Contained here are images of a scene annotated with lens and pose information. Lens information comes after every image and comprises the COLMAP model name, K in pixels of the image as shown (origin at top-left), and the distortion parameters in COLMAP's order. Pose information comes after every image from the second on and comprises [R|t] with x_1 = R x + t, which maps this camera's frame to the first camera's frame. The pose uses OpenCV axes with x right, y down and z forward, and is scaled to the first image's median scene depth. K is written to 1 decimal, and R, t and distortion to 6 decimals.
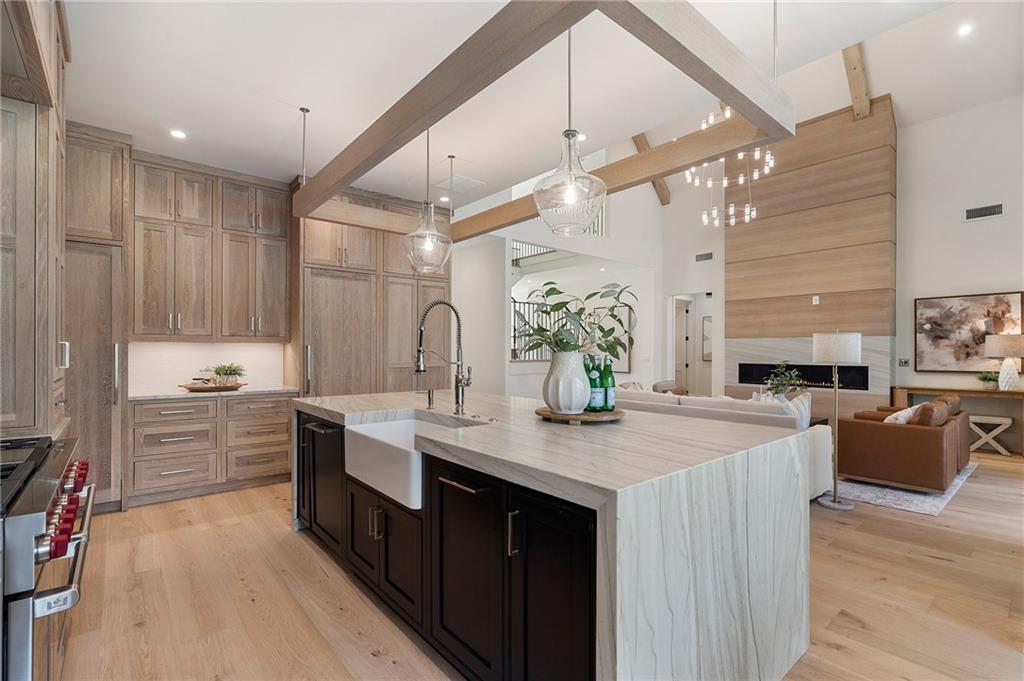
lens RADIAL K [[455.9, 0, 519.7], [0, 455.9, 346.2], [0, 0, 1]] dist [0.000579, -0.000065]
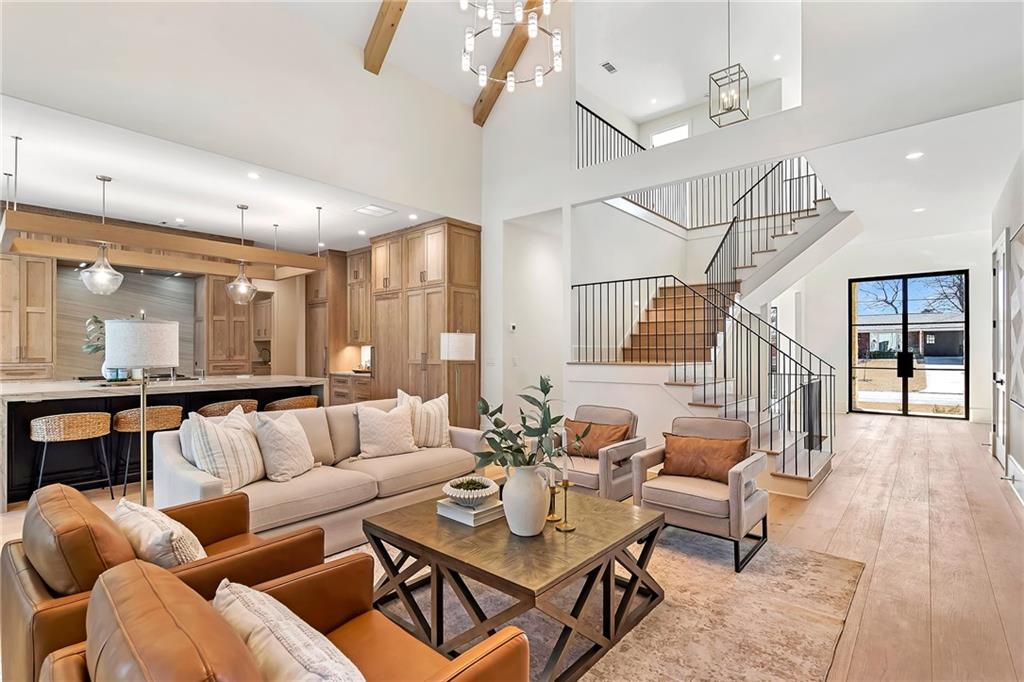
lens RADIAL K [[490.4, 0, 493.2], [0, 490.4, 349.4], [0, 0, 1]] dist [-0.001914, 0.000434]
pose [[0.119206, -0.003952, -0.992862, 0.914166], [0.005950, 0.999977, -0.003266, 0.011017], [0.992852, -0.005518, 0.119227, 0.898783]]
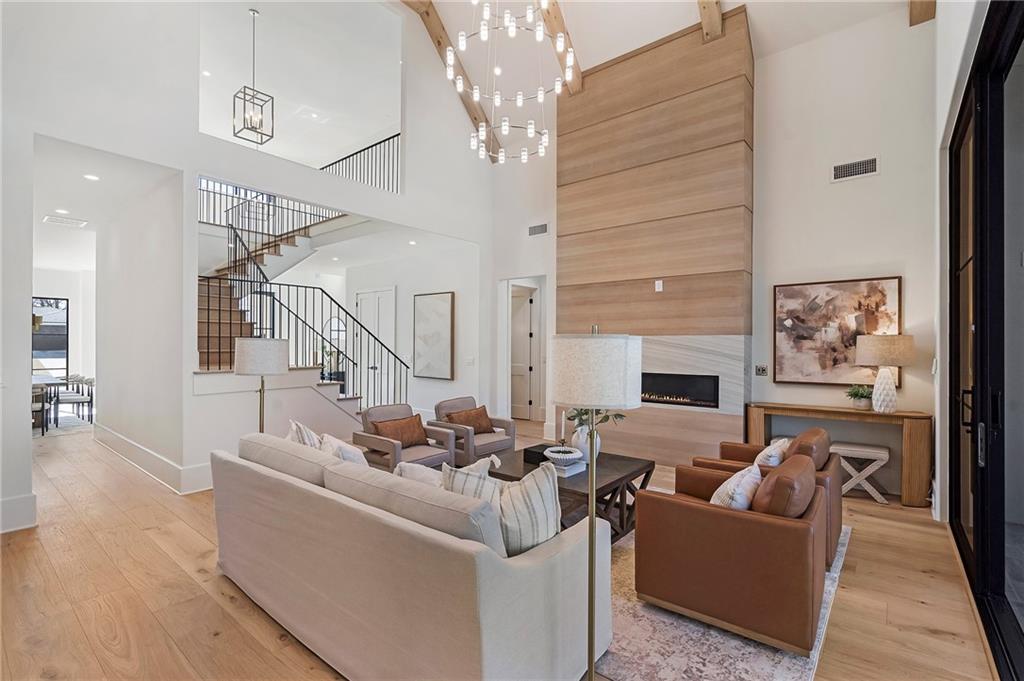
lens RADIAL K [[464.2, 0, 512.0], [0, 464.2, 340.5], [0, 0, 1]] dist [-0.001033, 0.000480]
pose [[0.983210, 0.002704, 0.182457, 0.323123], [-0.003055, 0.999994, 0.001638, -0.014599], [-0.182452, -0.002168, 0.983212, 0.349158]]
